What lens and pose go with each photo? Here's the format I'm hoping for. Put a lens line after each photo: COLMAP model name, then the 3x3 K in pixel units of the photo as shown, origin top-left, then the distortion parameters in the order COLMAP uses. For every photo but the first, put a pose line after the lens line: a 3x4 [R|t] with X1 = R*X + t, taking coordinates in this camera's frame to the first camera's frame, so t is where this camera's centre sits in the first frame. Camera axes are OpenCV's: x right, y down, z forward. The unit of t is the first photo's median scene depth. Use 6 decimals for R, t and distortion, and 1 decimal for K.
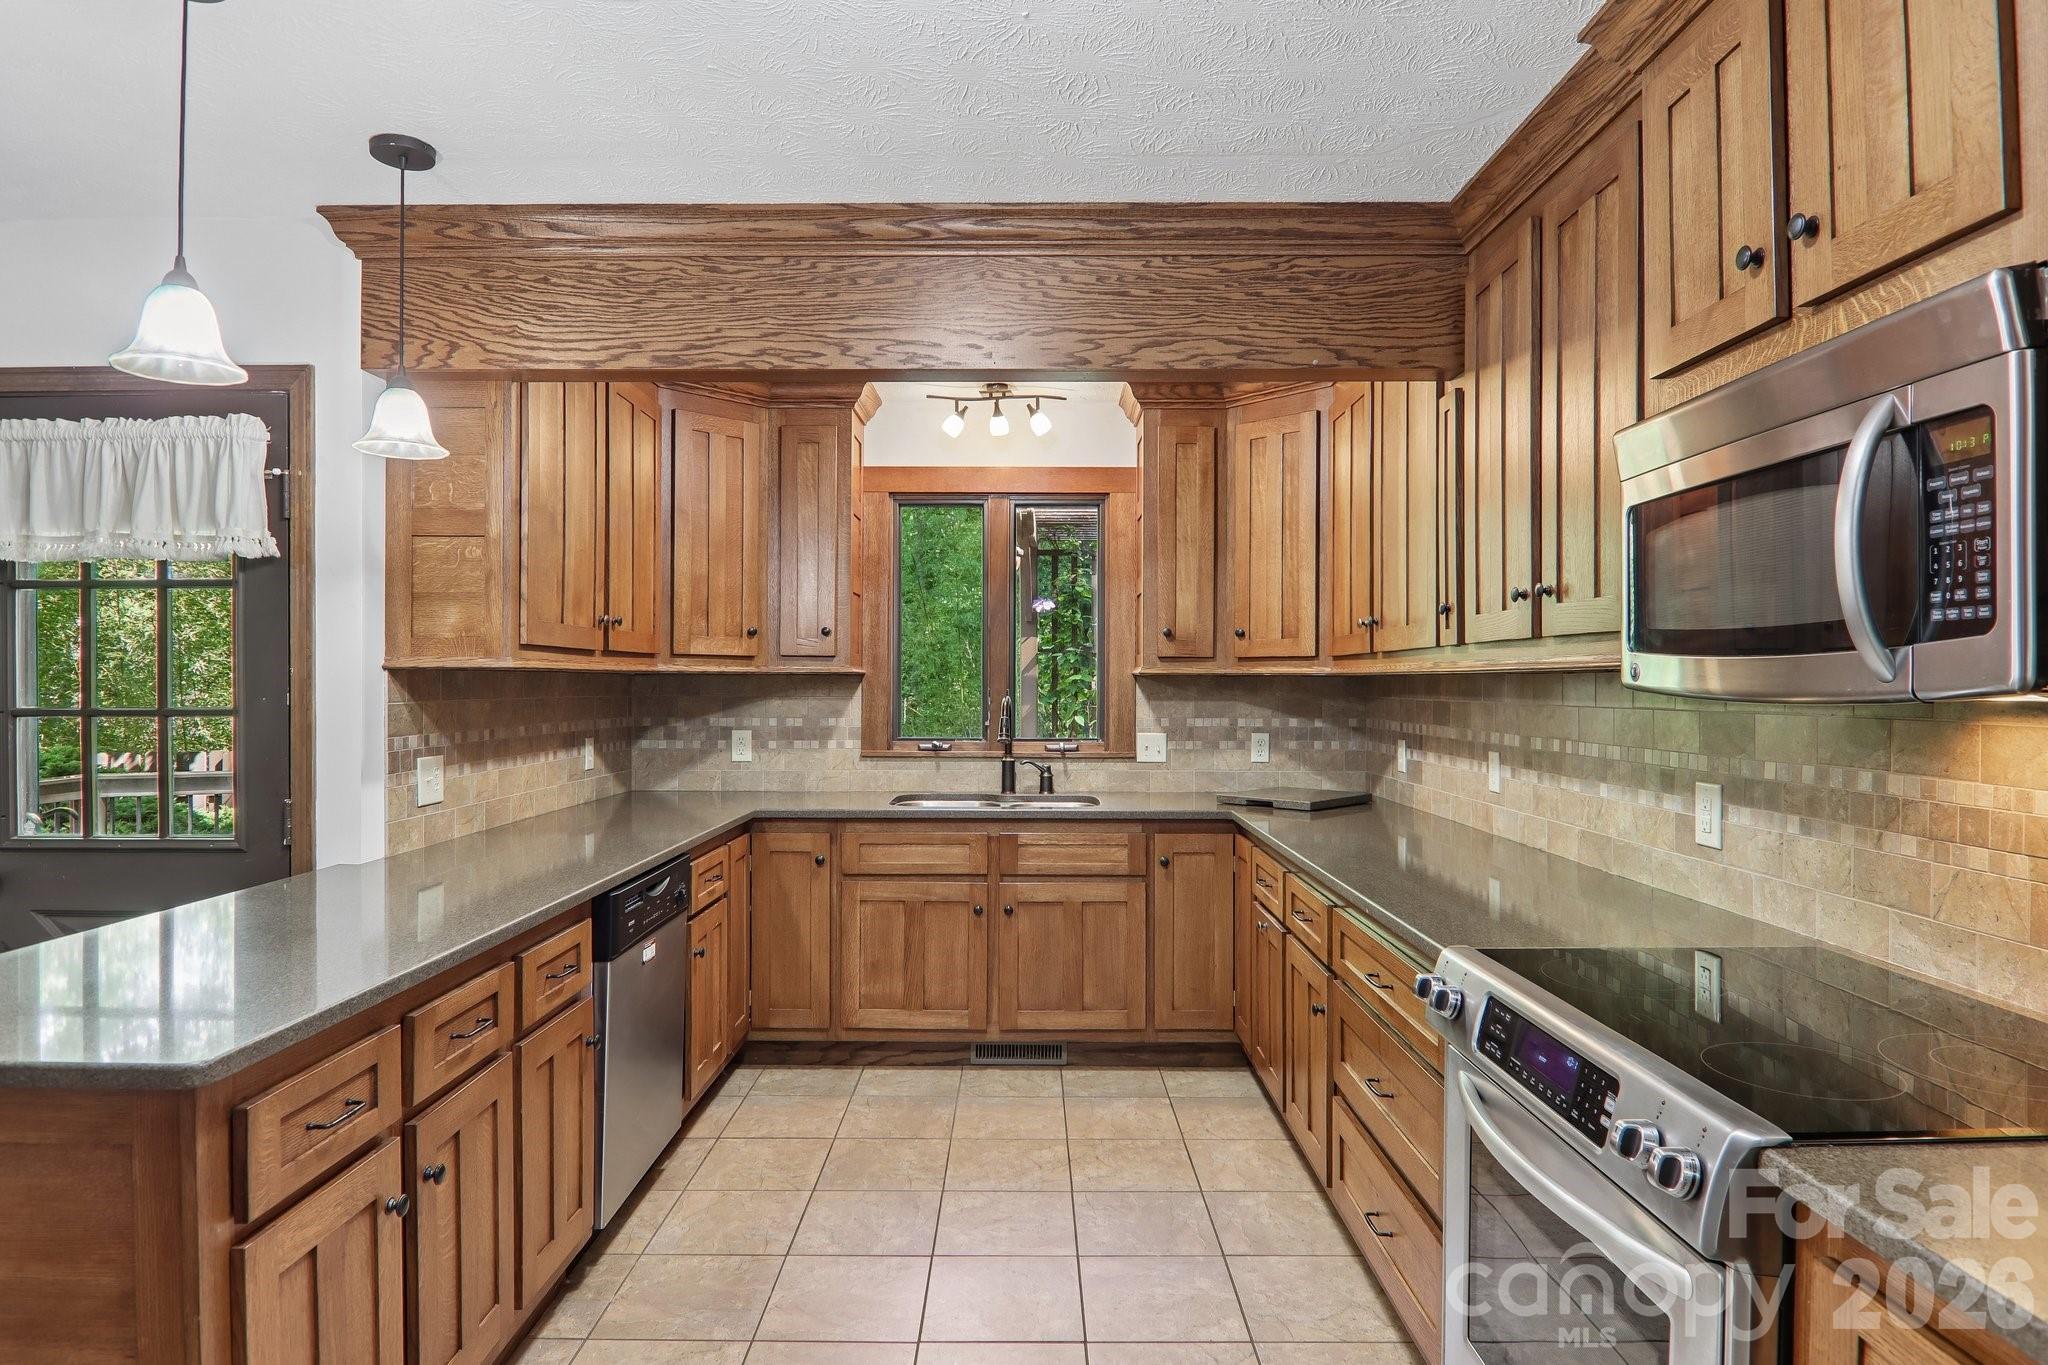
lens RADIAL K [[1172.3, 0, 959.5], [0, 1172.3, 680.5], [0, 0, 1]] dist [0.002231, -0.011989]
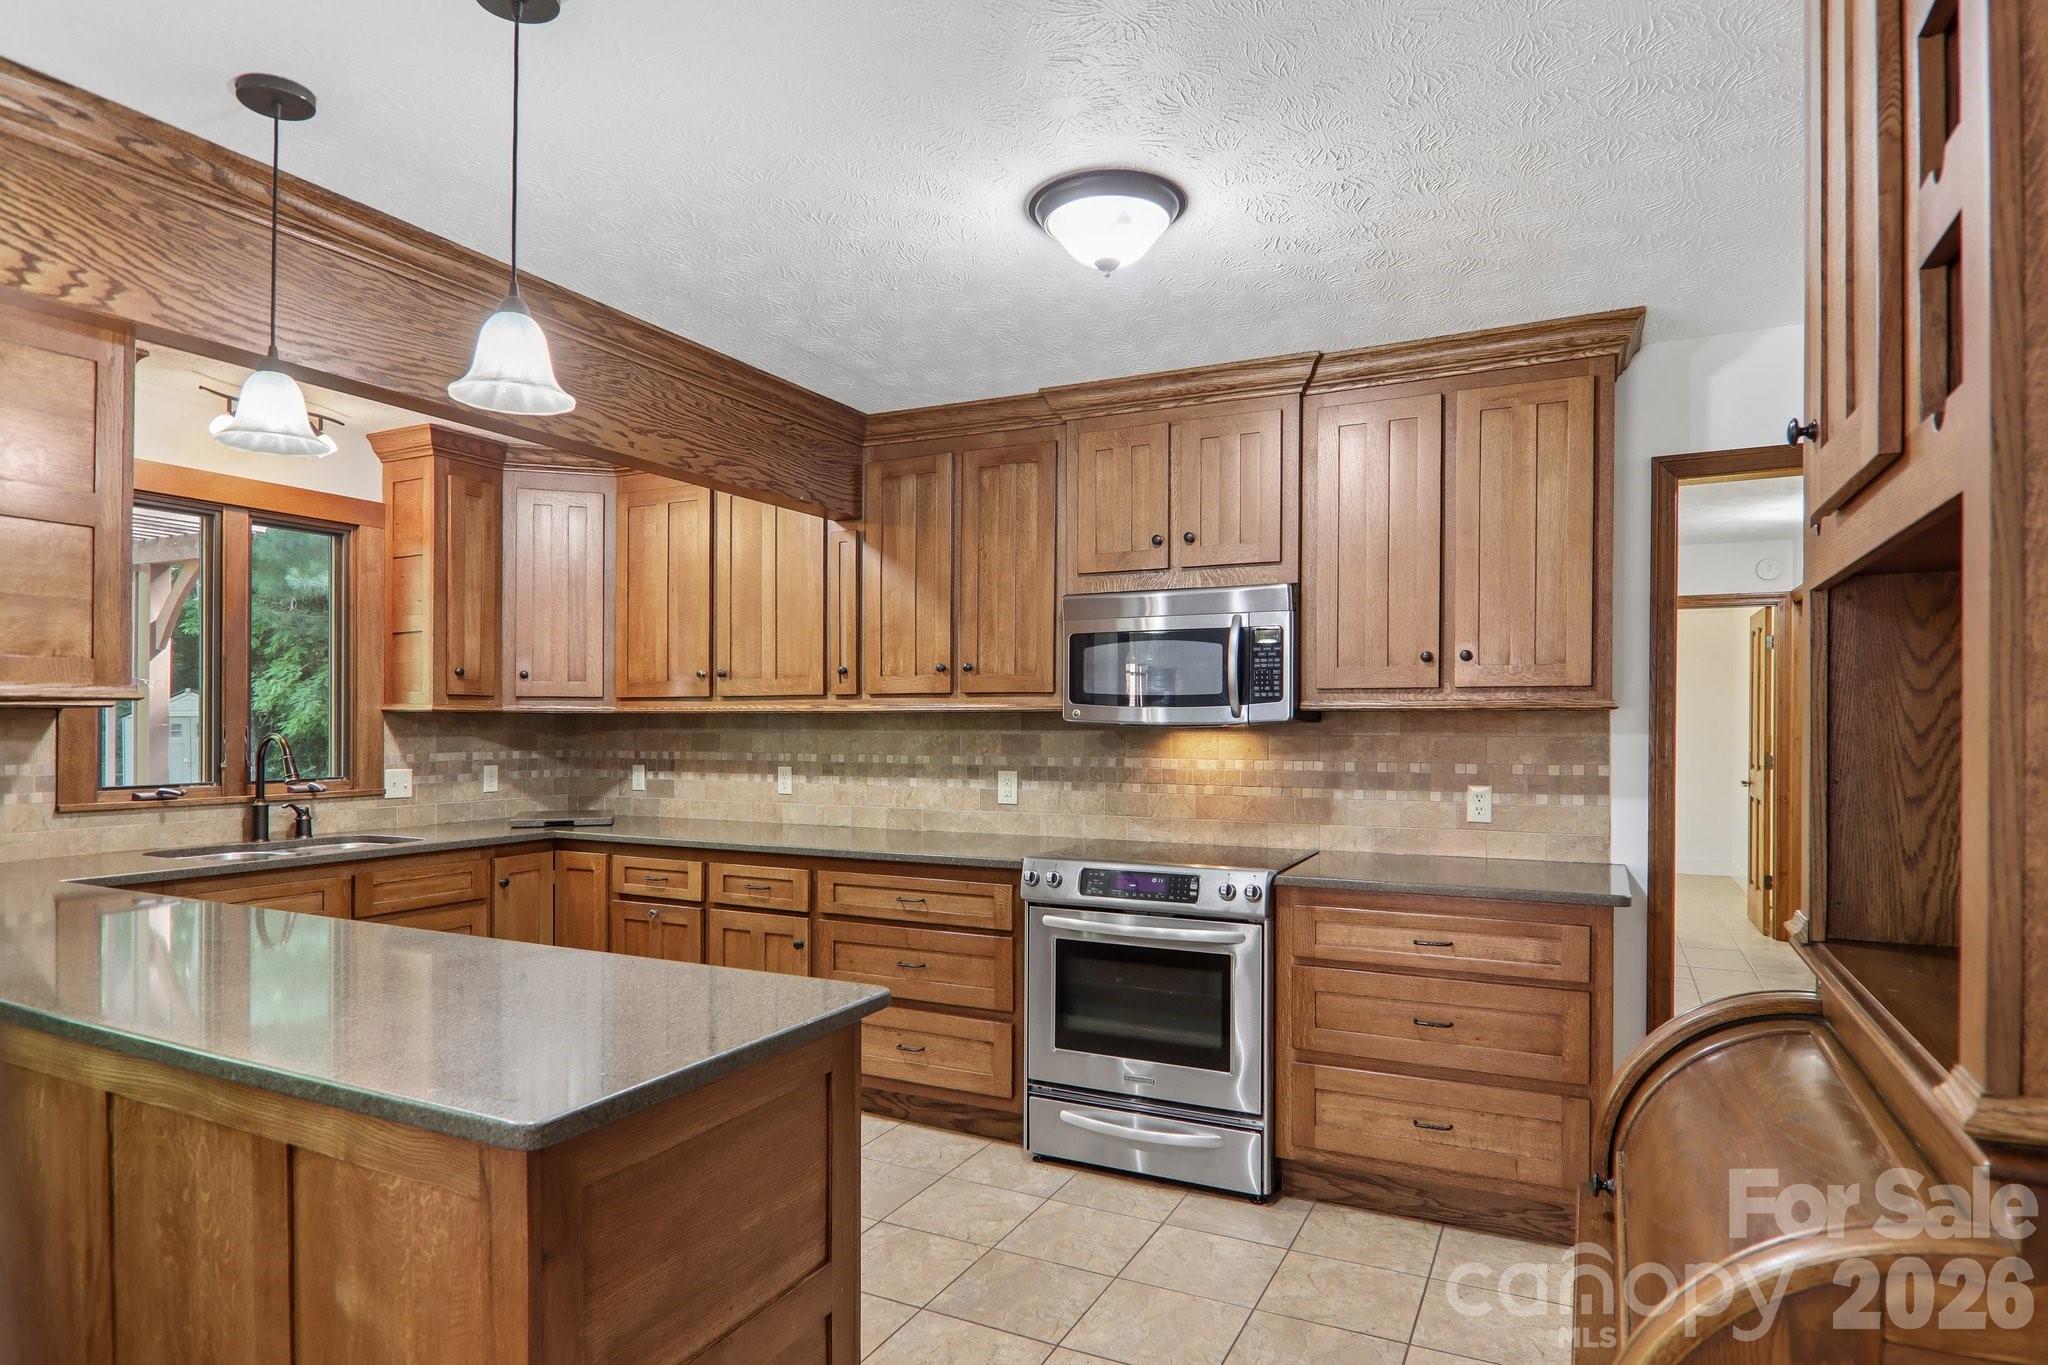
lens RADIAL K [[1172.3, 0, 1078.9], [0, 1172.3, 717.3], [0, 0, 1]] dist [0.002231, -0.011989]
pose [[0.402863, 0.002273, 0.915258, -0.604727], [-0.001056, 0.999997, -0.002018, 0.002052], [-0.915260, -0.000153, 0.402864, 0.069140]]
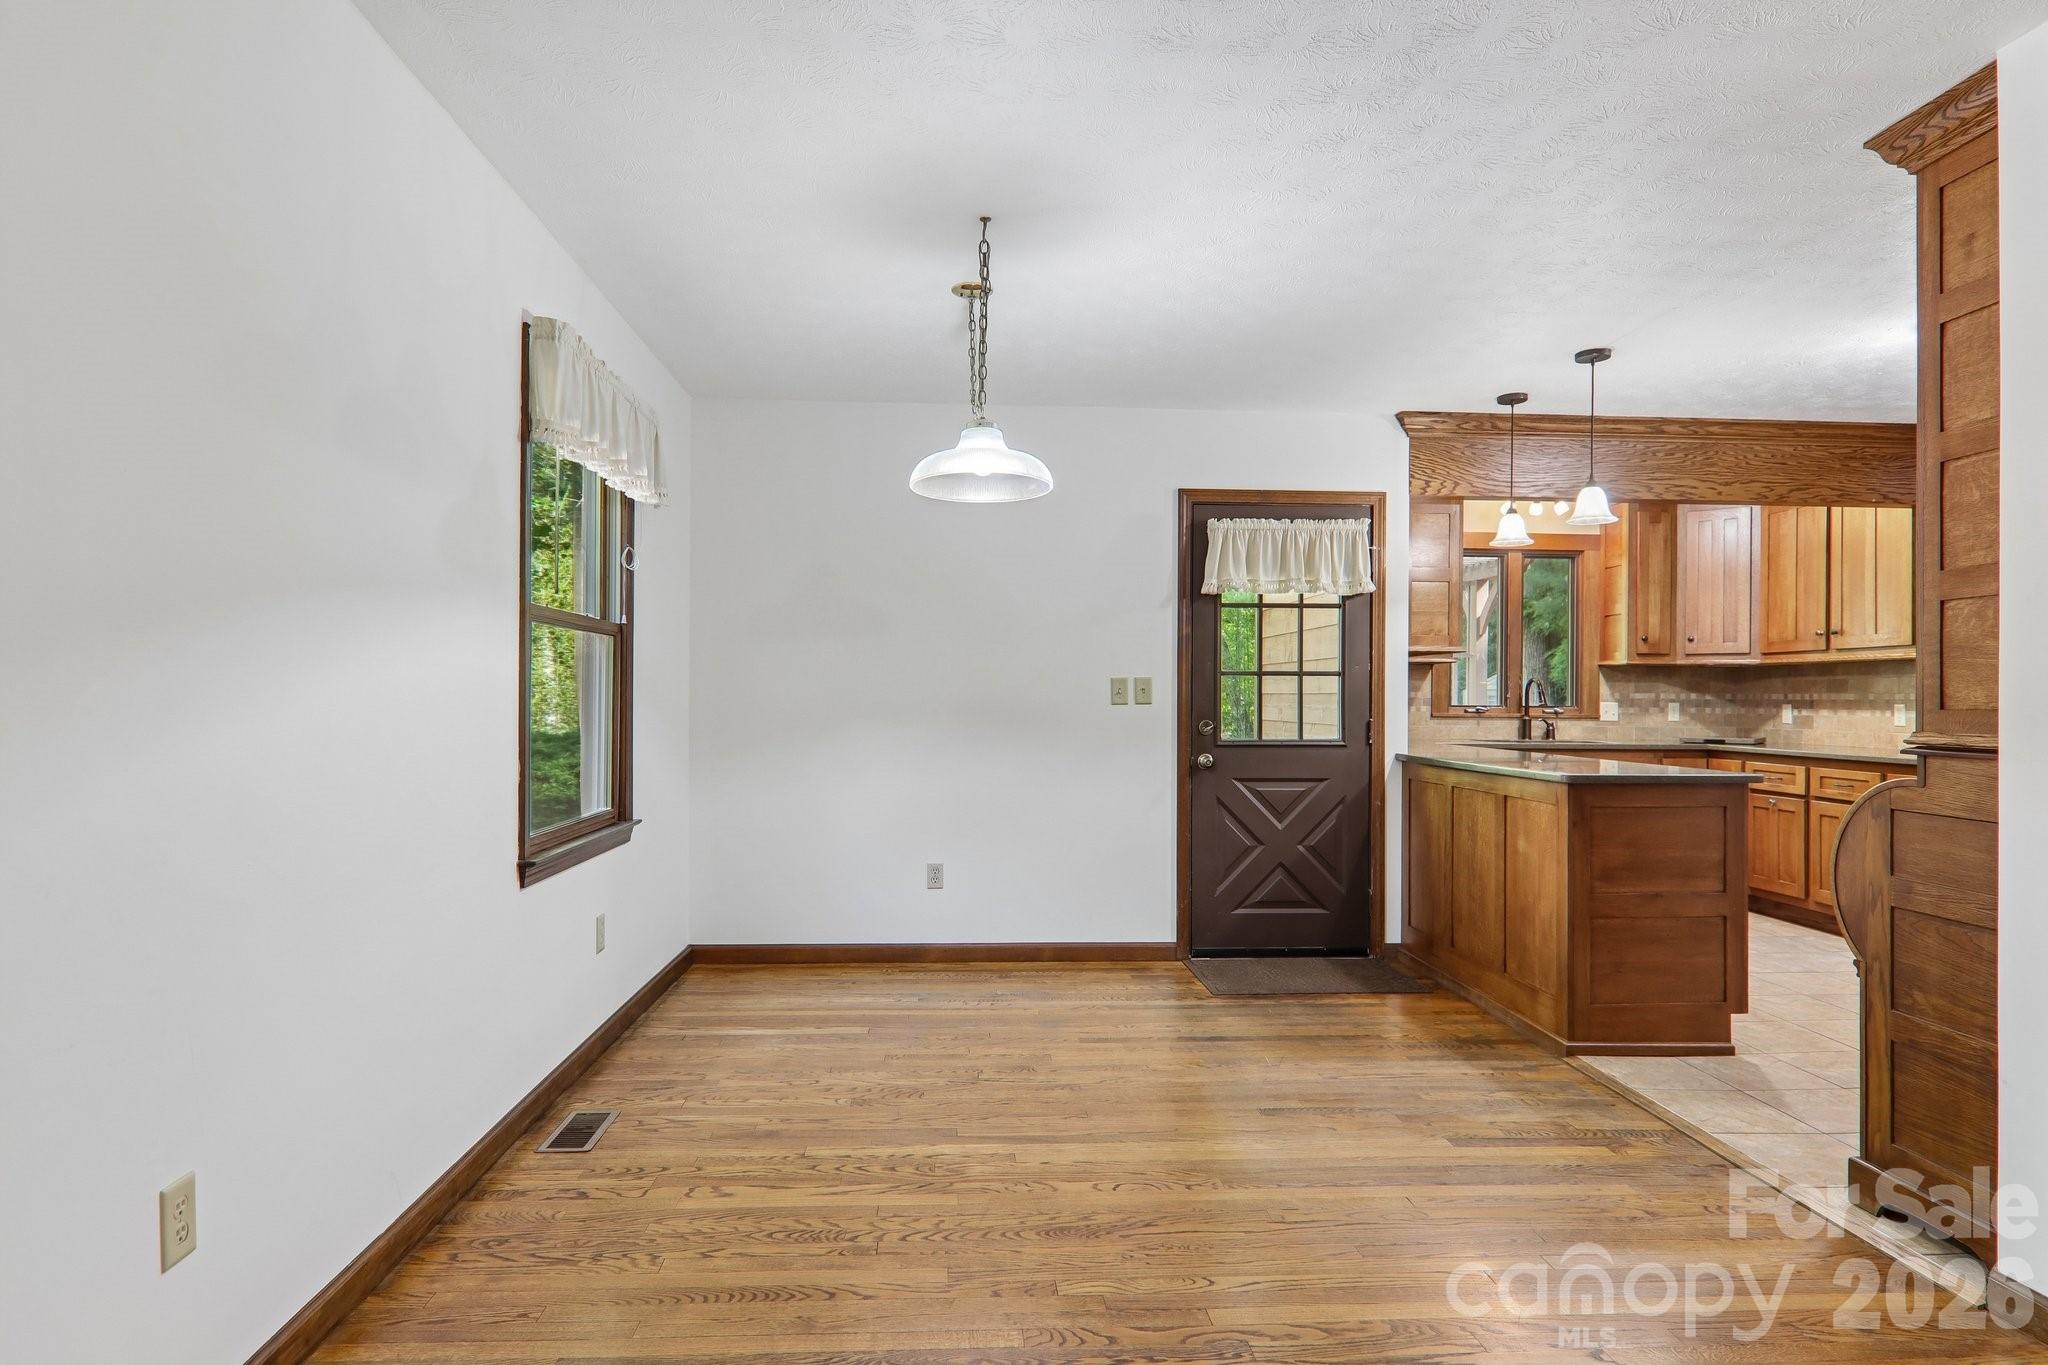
lens RADIAL K [[1172.3, 0, 983.4], [0, 1172.3, 696.4], [0, 0, 1]] dist [0.002231, -0.011989]
pose [[0.996730, 0.004381, 0.080690, -0.930259], [-0.004476, 0.999989, 0.000994, 0.044854], [-0.080684, -0.001351, 0.996739, -0.584884]]
